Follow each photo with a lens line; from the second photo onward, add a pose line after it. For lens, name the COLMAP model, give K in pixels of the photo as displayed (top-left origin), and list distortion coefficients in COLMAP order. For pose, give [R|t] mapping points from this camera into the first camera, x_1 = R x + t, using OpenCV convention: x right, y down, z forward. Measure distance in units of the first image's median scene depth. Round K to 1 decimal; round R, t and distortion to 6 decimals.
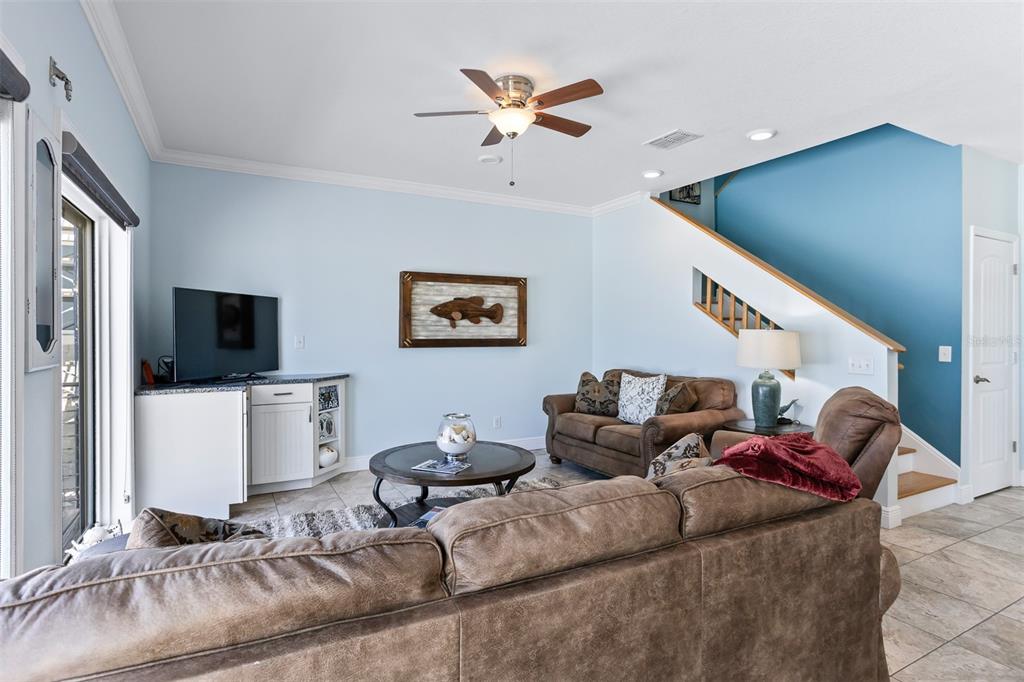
lens RADIAL K [[522.9, 0, 512.0], [0, 522.9, 341.0], [0, 0, 1]] dist [-0.042134, 0.032430]
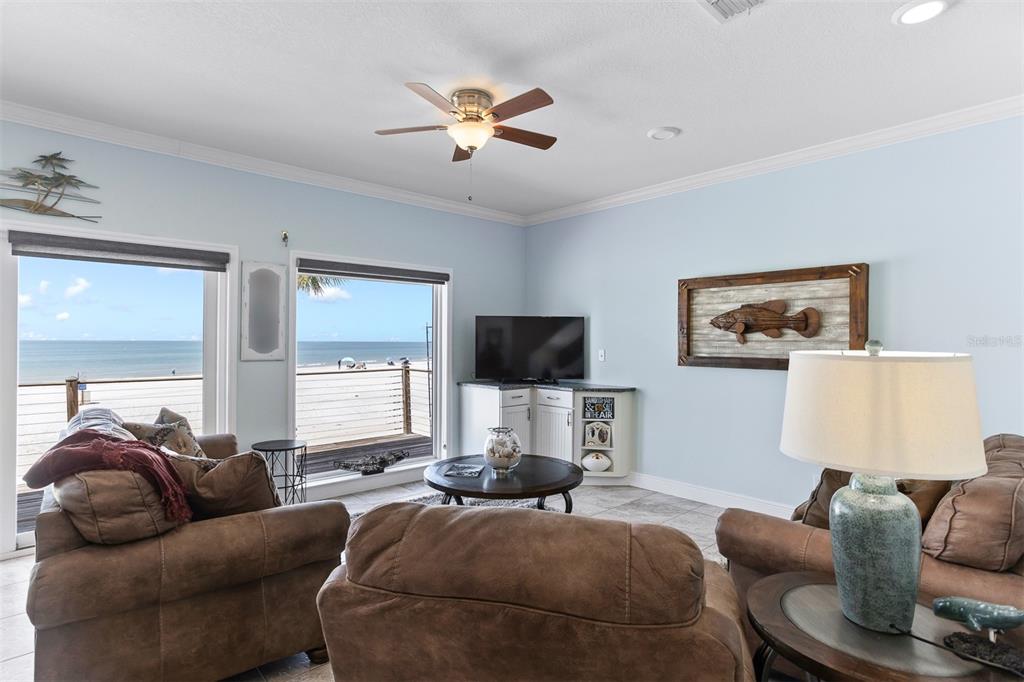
lens RADIAL K [[521.6, 0, 509.3], [0, 521.6, 347.4], [0, 0, 1]] dist [-0.040860, 0.031871]
pose [[0.236633, 0.010820, -0.971539, 0.634999], [-0.023814, 0.999702, 0.005334, -0.017334], [0.971307, 0.021874, 0.236820, 0.550644]]
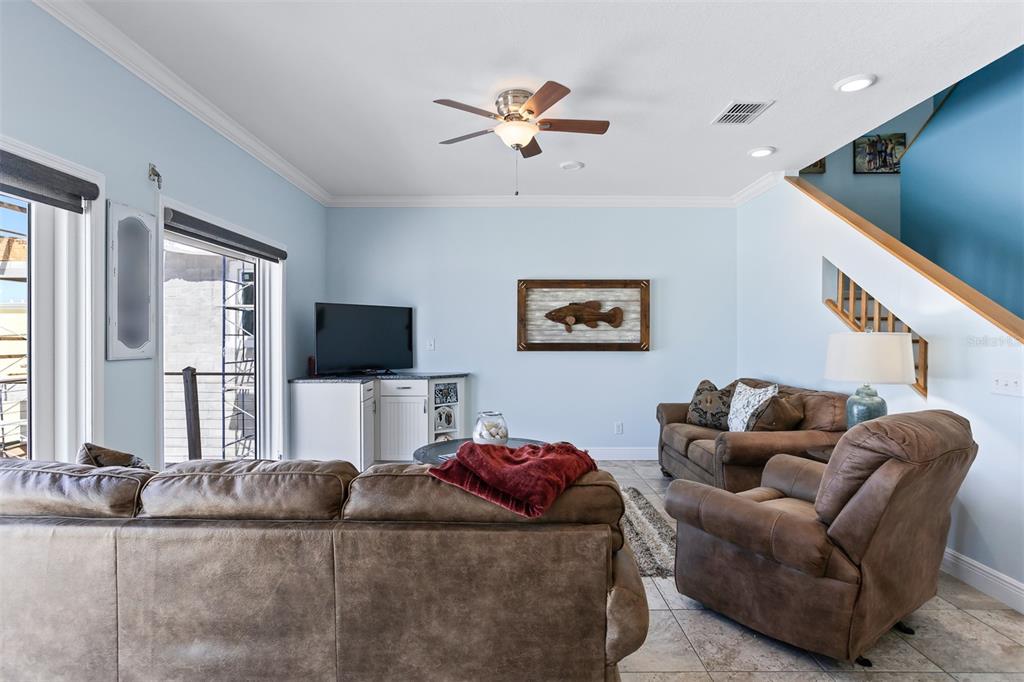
lens RADIAL K [[521.6, 0, 509.3], [0, 521.6, 347.4], [0, 0, 1]] dist [-0.040860, 0.031871]
pose [[0.879351, 0.008499, -0.476098, 0.311757], [-0.007125, 0.999964, 0.004691, 0.000799], [0.476121, -0.000733, 0.879380, 0.050195]]
